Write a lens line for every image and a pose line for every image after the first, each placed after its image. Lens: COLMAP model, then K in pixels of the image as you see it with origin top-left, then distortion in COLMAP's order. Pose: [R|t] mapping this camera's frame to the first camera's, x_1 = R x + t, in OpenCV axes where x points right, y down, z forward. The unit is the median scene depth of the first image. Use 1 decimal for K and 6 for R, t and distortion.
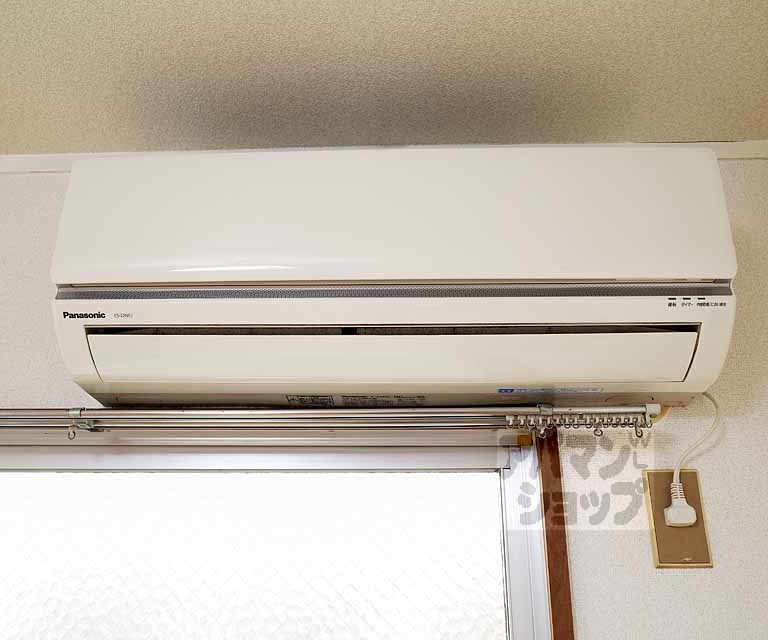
lens RADIAL K [[778.3, 0, 384.0], [0, 778.3, 320.0], [0, 0, 1]] dist [-0.015311, -0.014792]
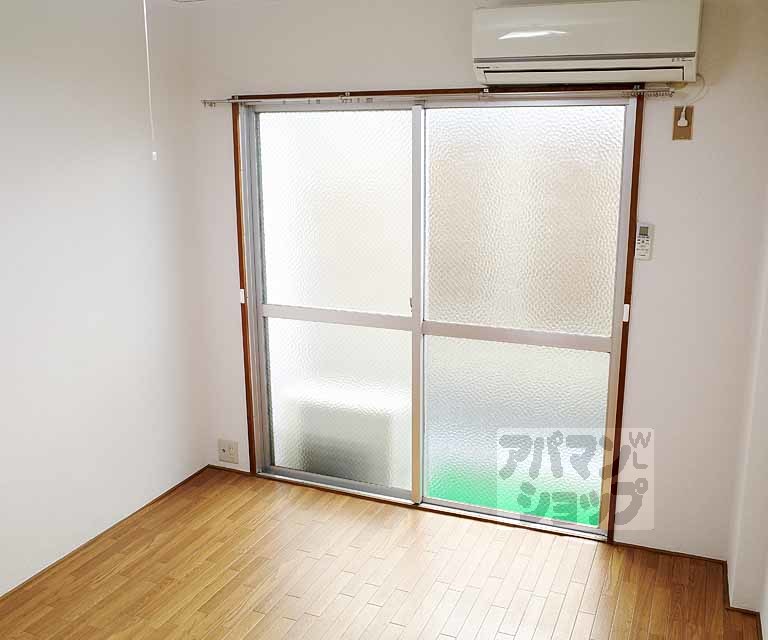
lens RADIAL K [[778.3, 0, 384.0], [0, 778.3, 320.0], [0, 0, 1]] dist [-0.015311, -0.014792]
pose [[0.931888, 0.074393, -0.355037, 0.428282], [0.149148, 0.813608, 0.561958, -0.977246], [0.330667, -0.576635, 0.747096, -2.040150]]
